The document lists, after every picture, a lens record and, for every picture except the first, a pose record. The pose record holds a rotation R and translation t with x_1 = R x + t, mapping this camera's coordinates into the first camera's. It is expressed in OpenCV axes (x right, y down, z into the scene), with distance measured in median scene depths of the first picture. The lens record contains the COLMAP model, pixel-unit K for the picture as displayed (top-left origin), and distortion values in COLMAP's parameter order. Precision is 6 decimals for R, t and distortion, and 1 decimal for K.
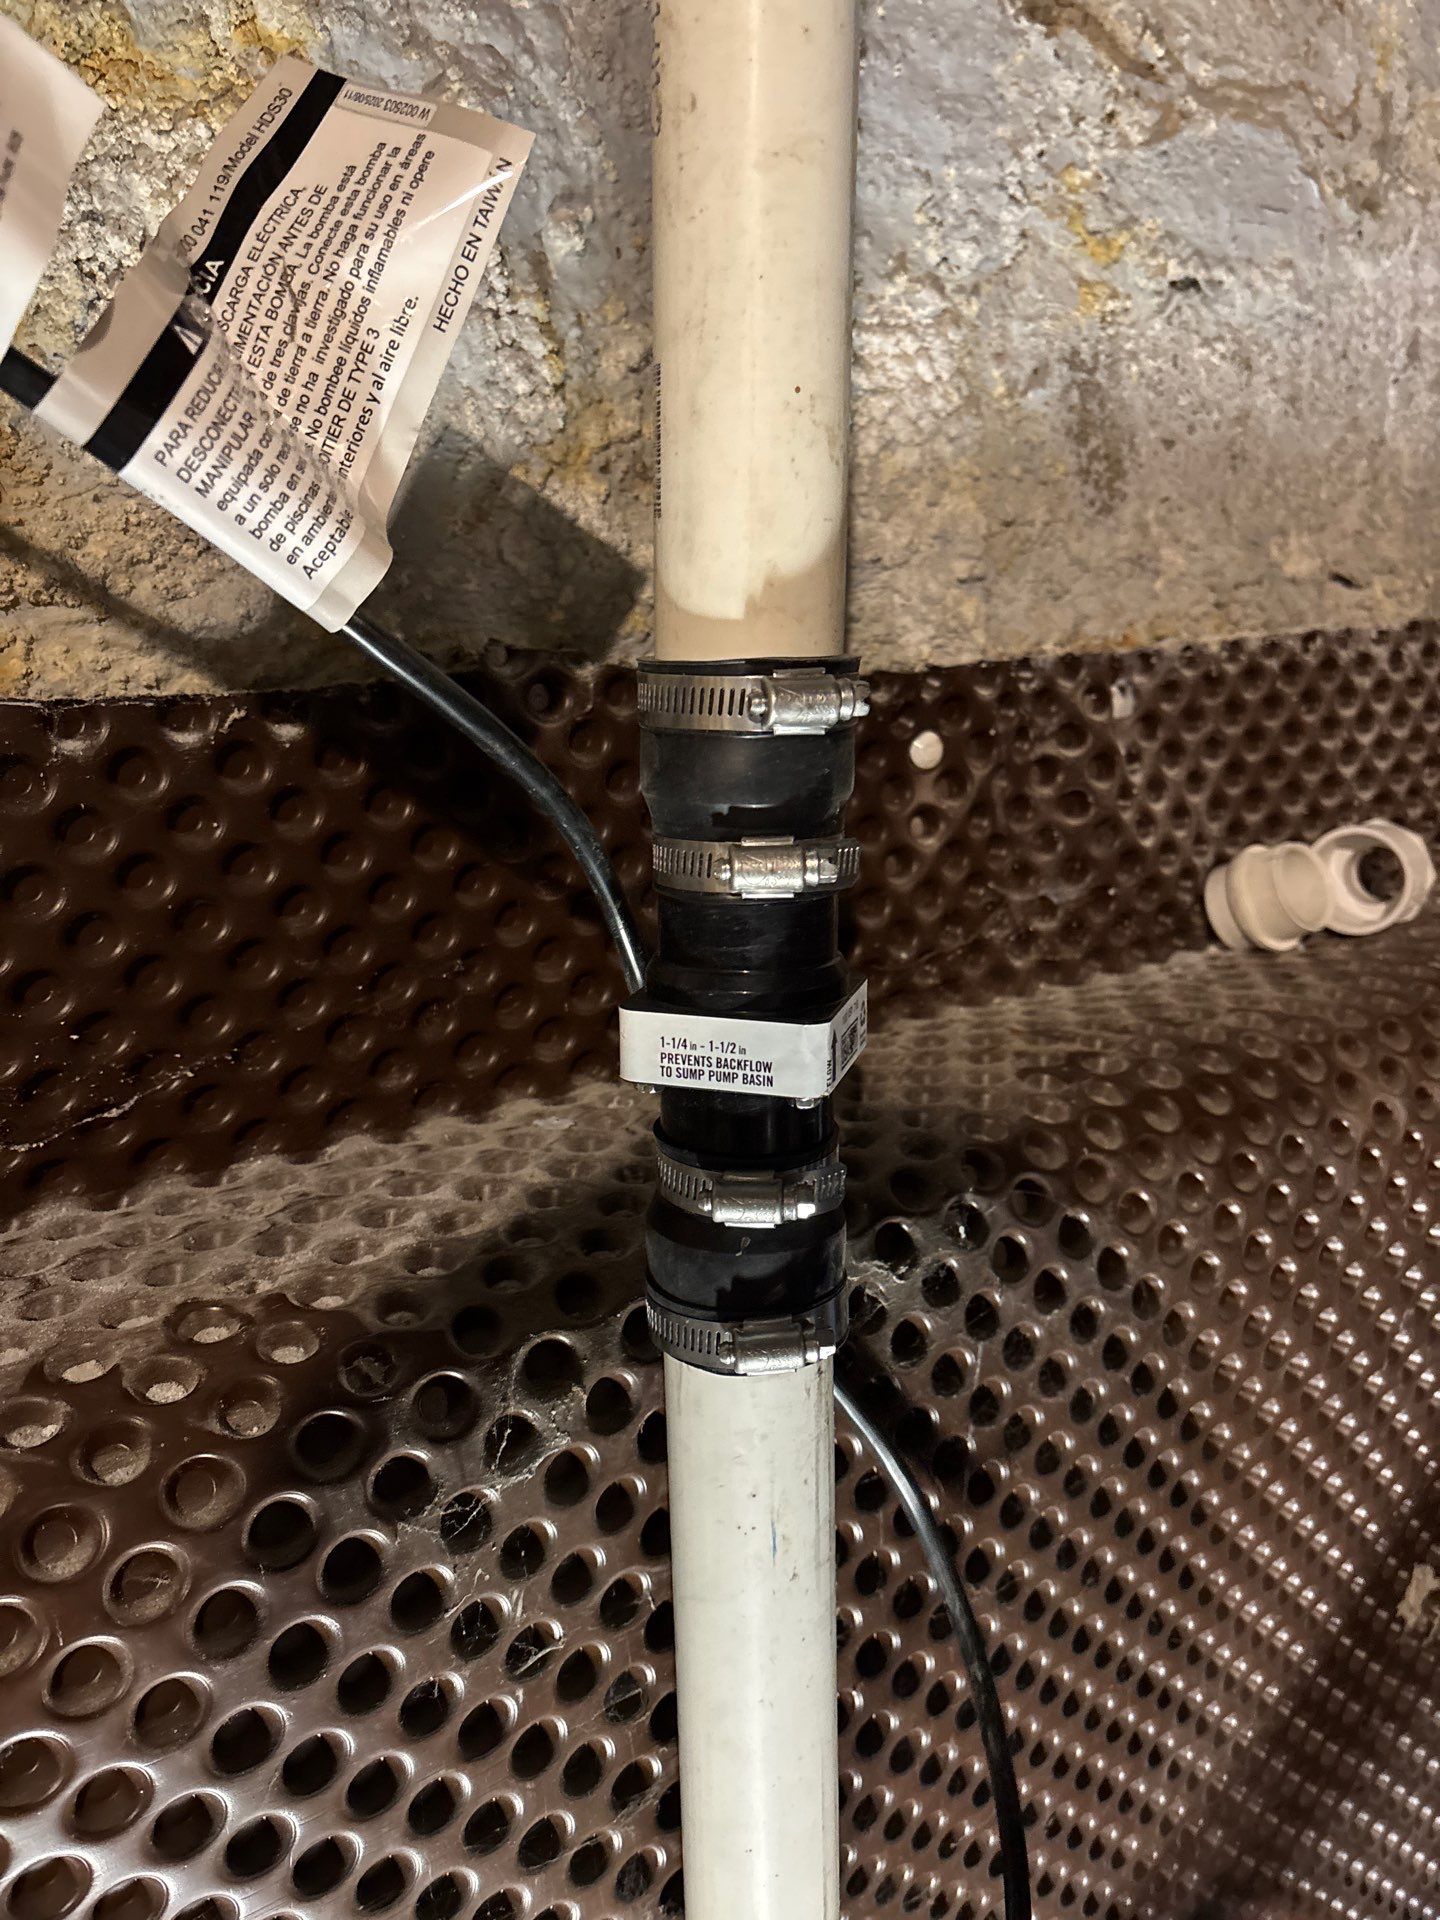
lens RADIAL K [[1447.5, 0, 712.4], [0, 1447.5, 960.5], [0, 0, 1]] dist [0.049838, -0.050319]
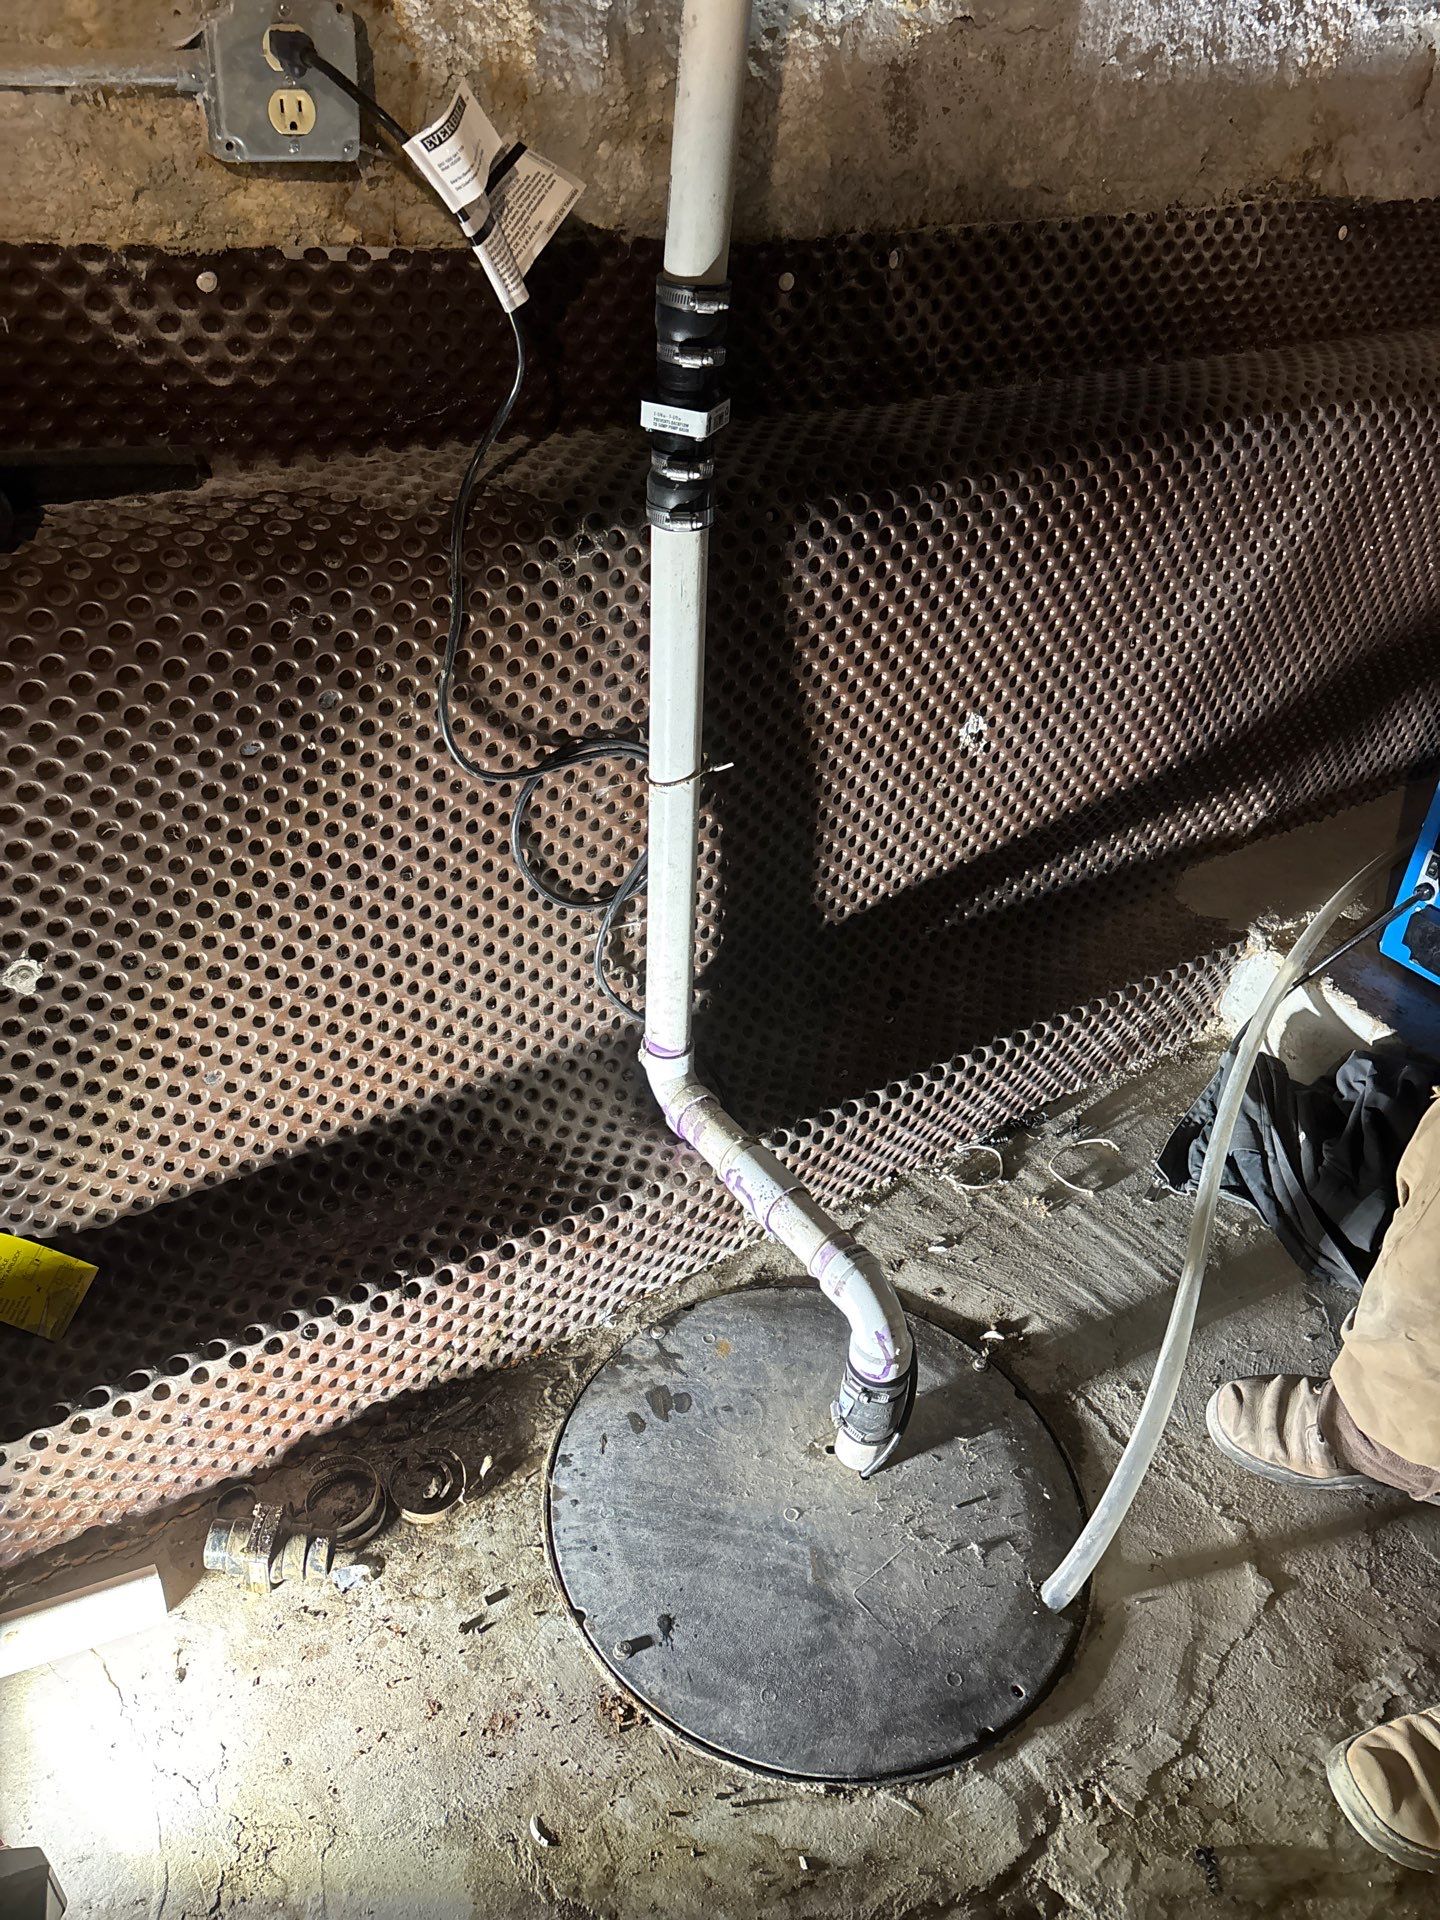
lens RADIAL K [[1447.5, 0, 706.8], [0, 1447.5, 946.2], [0, 0, 1]] dist [0.049838, -0.050319]
pose [[0.993963, 0.103661, 0.035931, 0.058884], [-0.109607, 0.923975, 0.366410, -0.019906], [0.004783, -0.368137, 0.929759, -1.323142]]
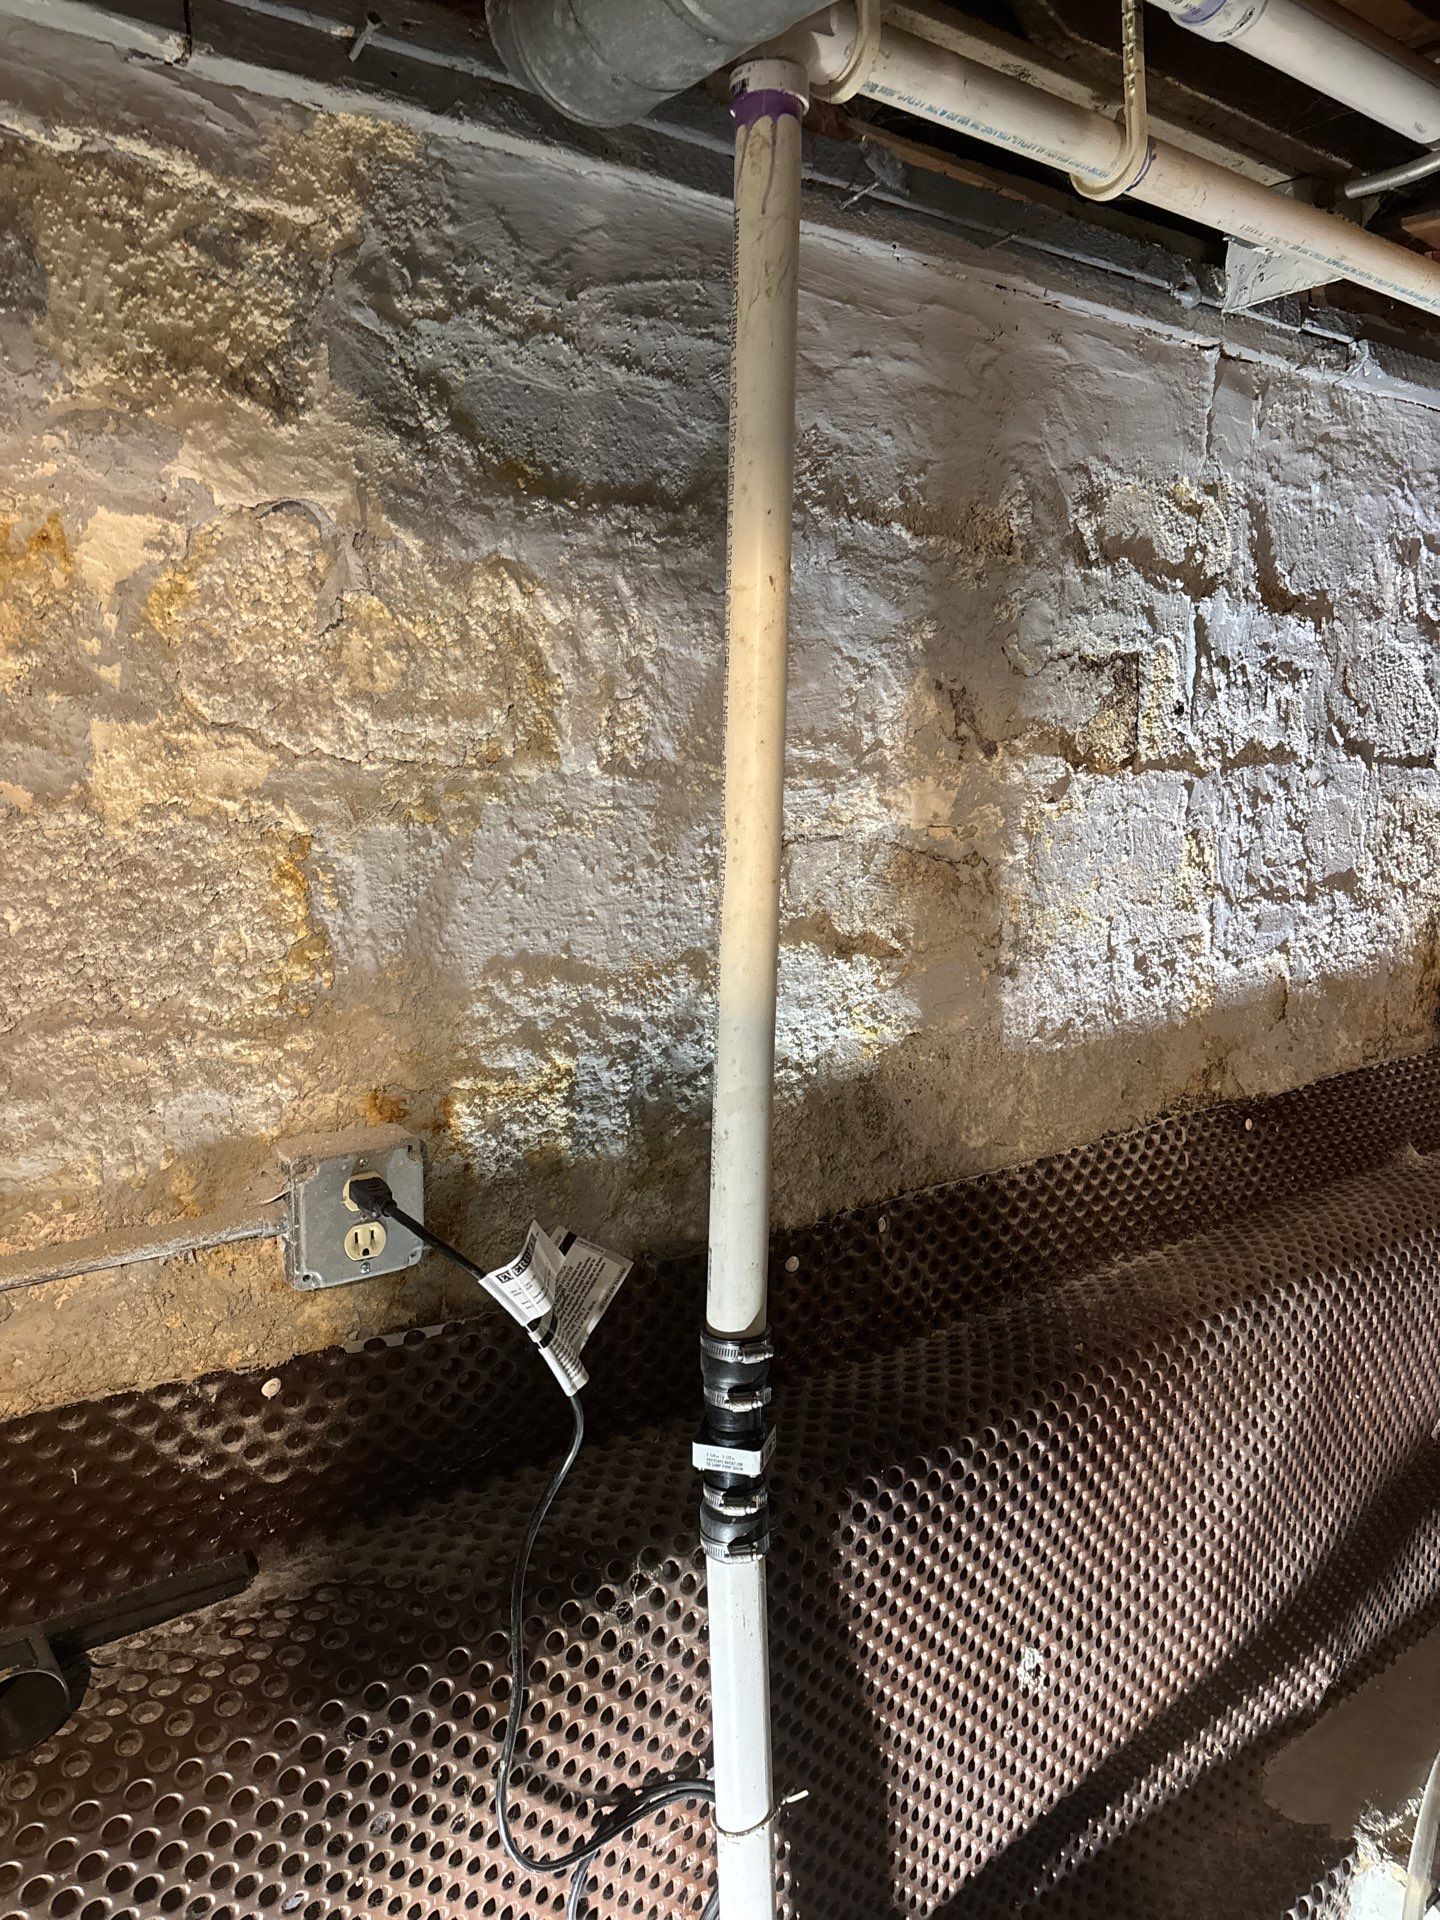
lens RADIAL K [[1447.5, 0, 705.8], [0, 1447.5, 951.9], [0, 0, 1]] dist [0.049838, -0.050319]
pose [[0.997682, 0.028623, 0.061739, -0.139988], [-0.022047, 0.994261, -0.104689, -0.395305], [-0.064381, 0.103086, 0.992587, -1.286157]]
